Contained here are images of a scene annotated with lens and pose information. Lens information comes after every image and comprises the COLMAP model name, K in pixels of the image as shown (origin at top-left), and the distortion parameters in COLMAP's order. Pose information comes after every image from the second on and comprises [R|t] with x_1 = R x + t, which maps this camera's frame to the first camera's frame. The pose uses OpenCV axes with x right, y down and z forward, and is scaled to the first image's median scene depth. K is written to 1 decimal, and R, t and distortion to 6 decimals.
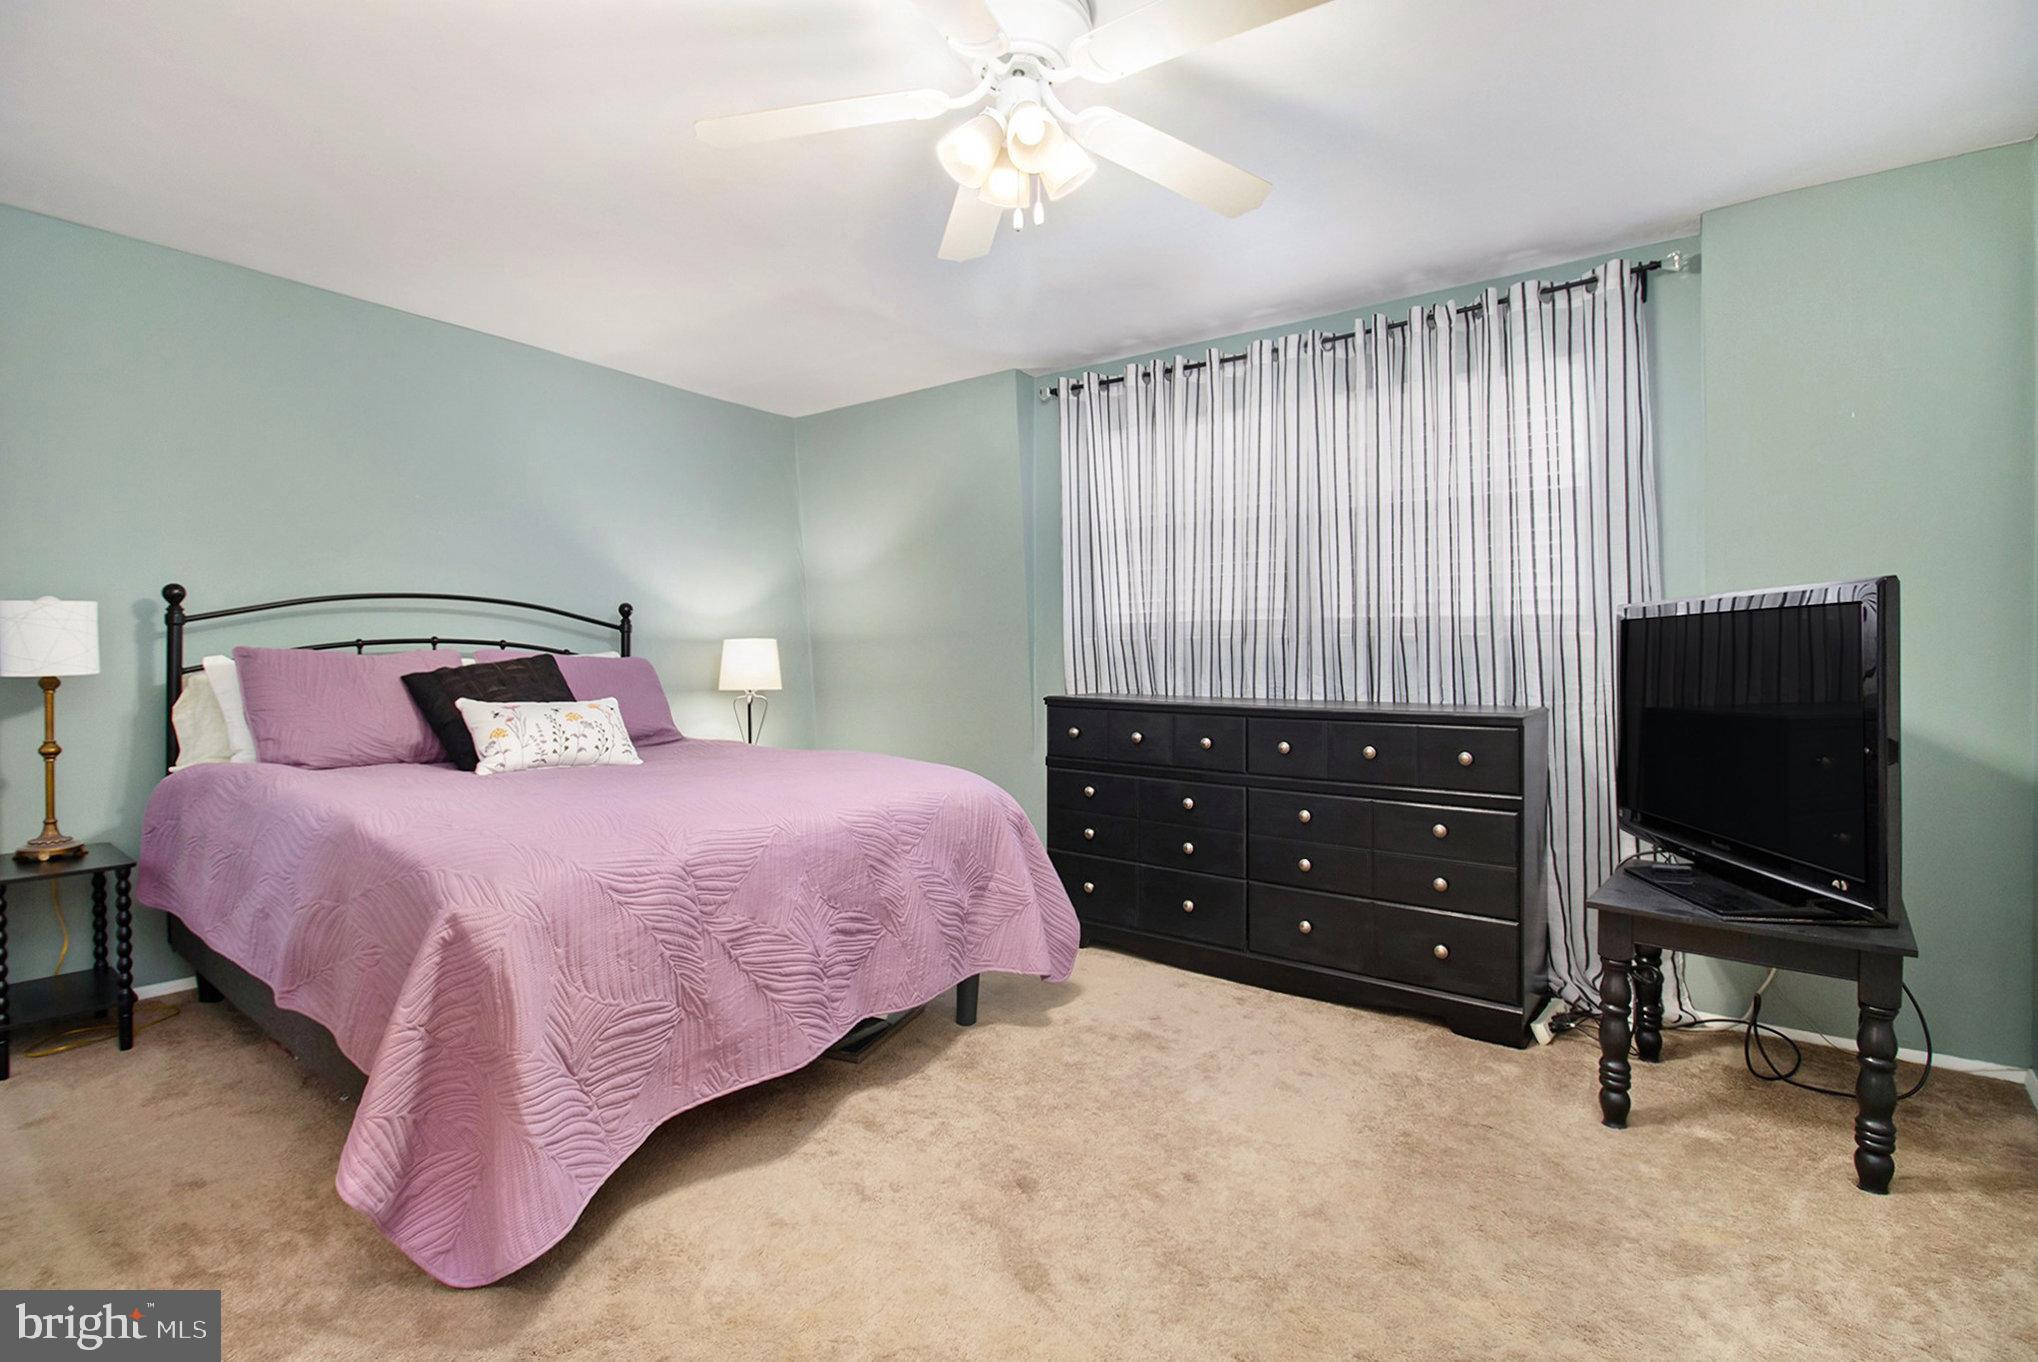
lens RADIAL K [[976.5, 0, 1023.4], [0, 976.5, 628.6], [0, 0, 1]] dist [0.001367, -0.013648]
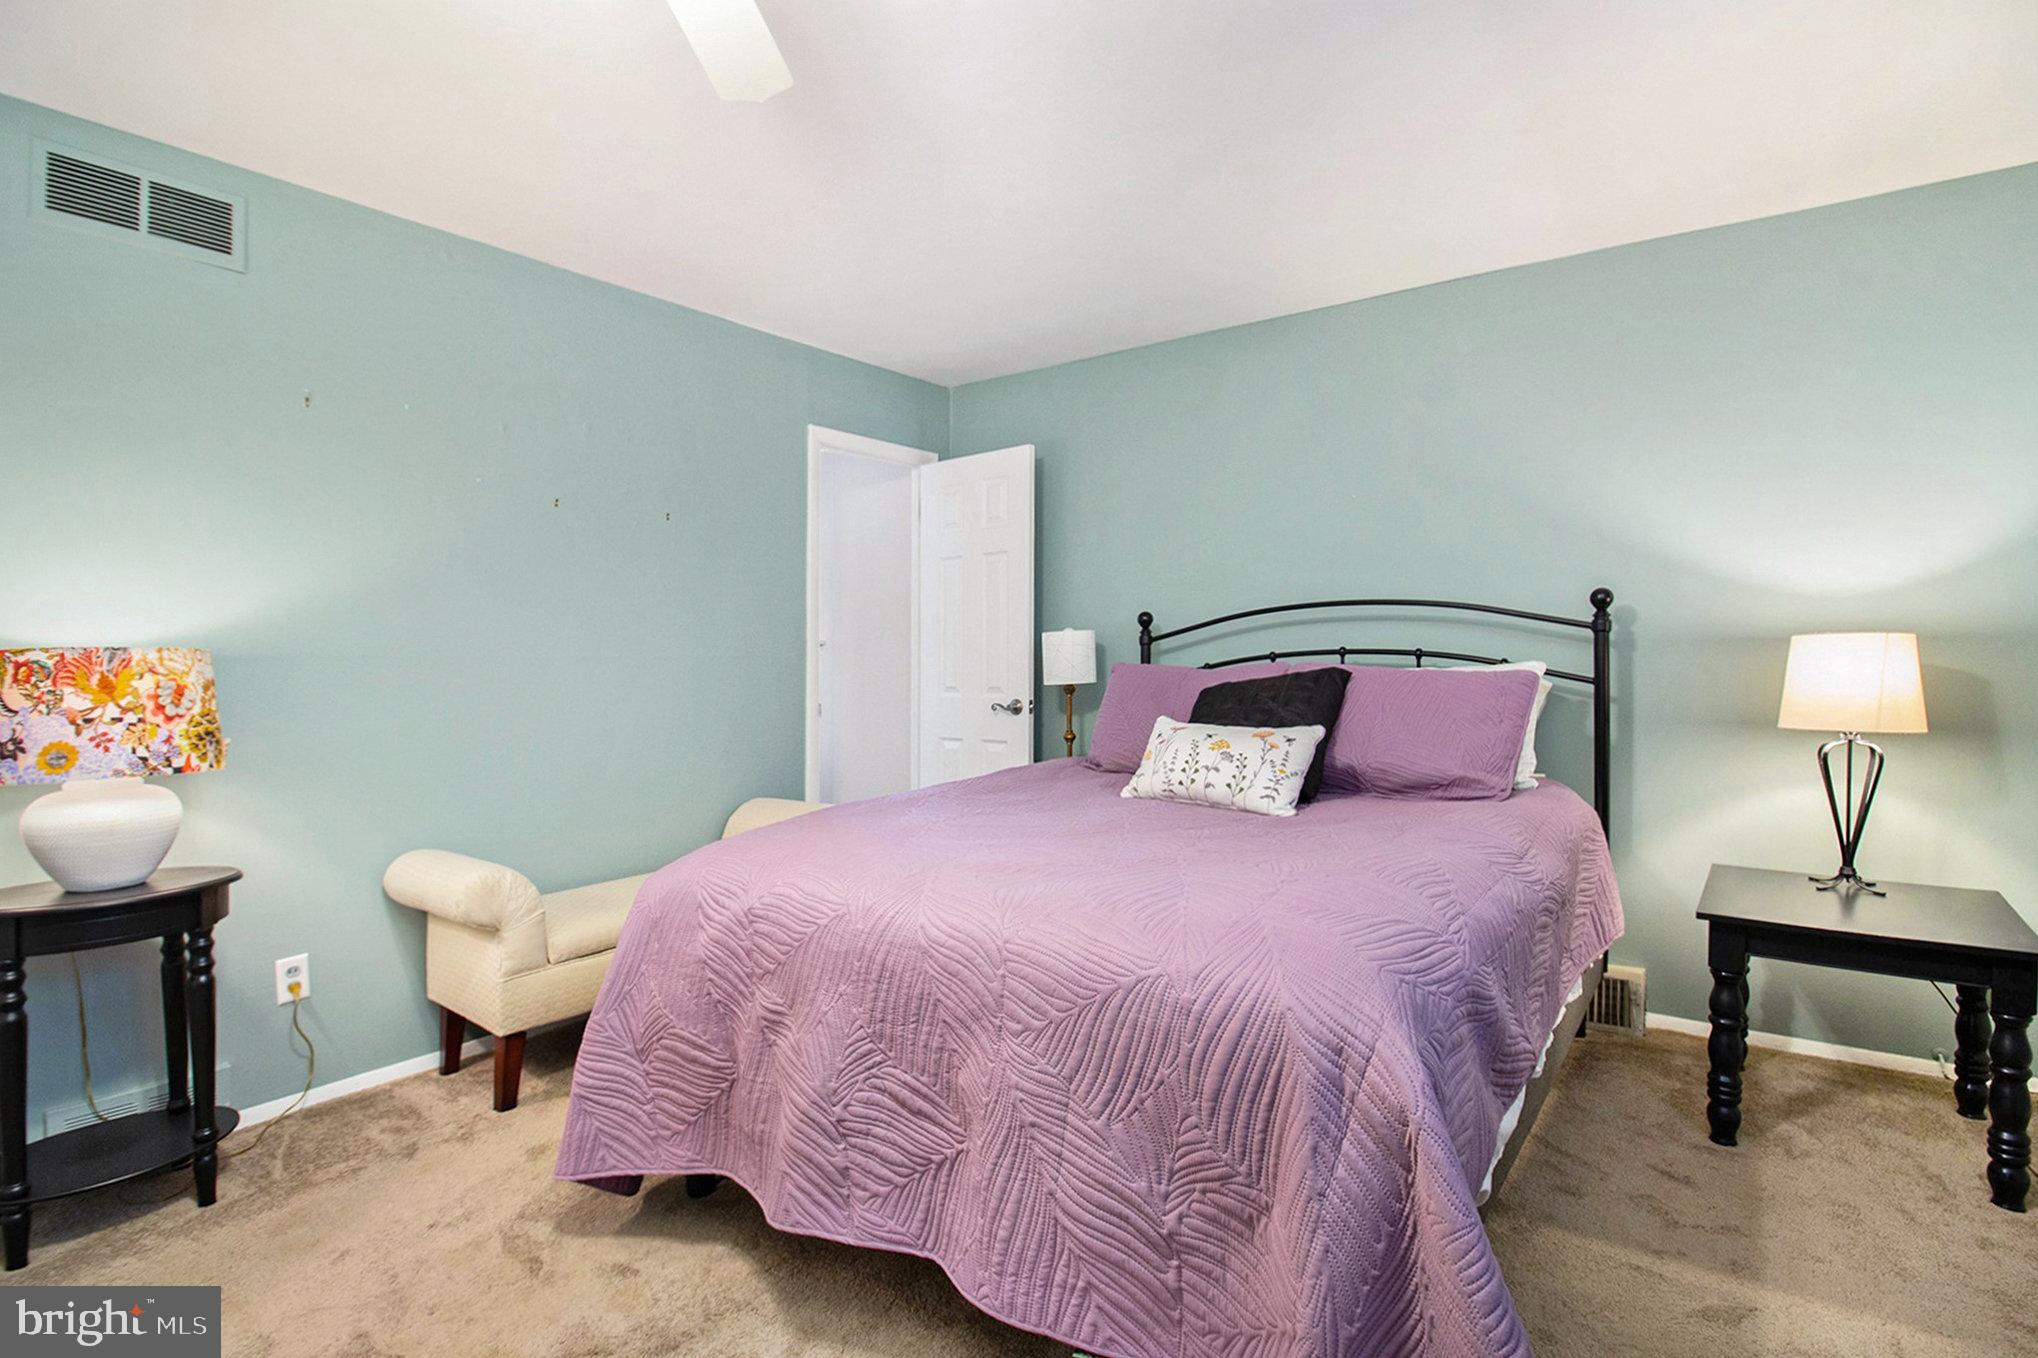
lens RADIAL K [[962.6, 0, 1019.6], [0, 962.6, 647.9], [0, 0, 1]] dist [-0.001404, -0.012017]
pose [[-0.022764, -0.016937, -0.999597, 0.363669], [0.037475, 0.999139, -0.017782, 0.016444], [0.999038, -0.037865, -0.022110, 0.862501]]
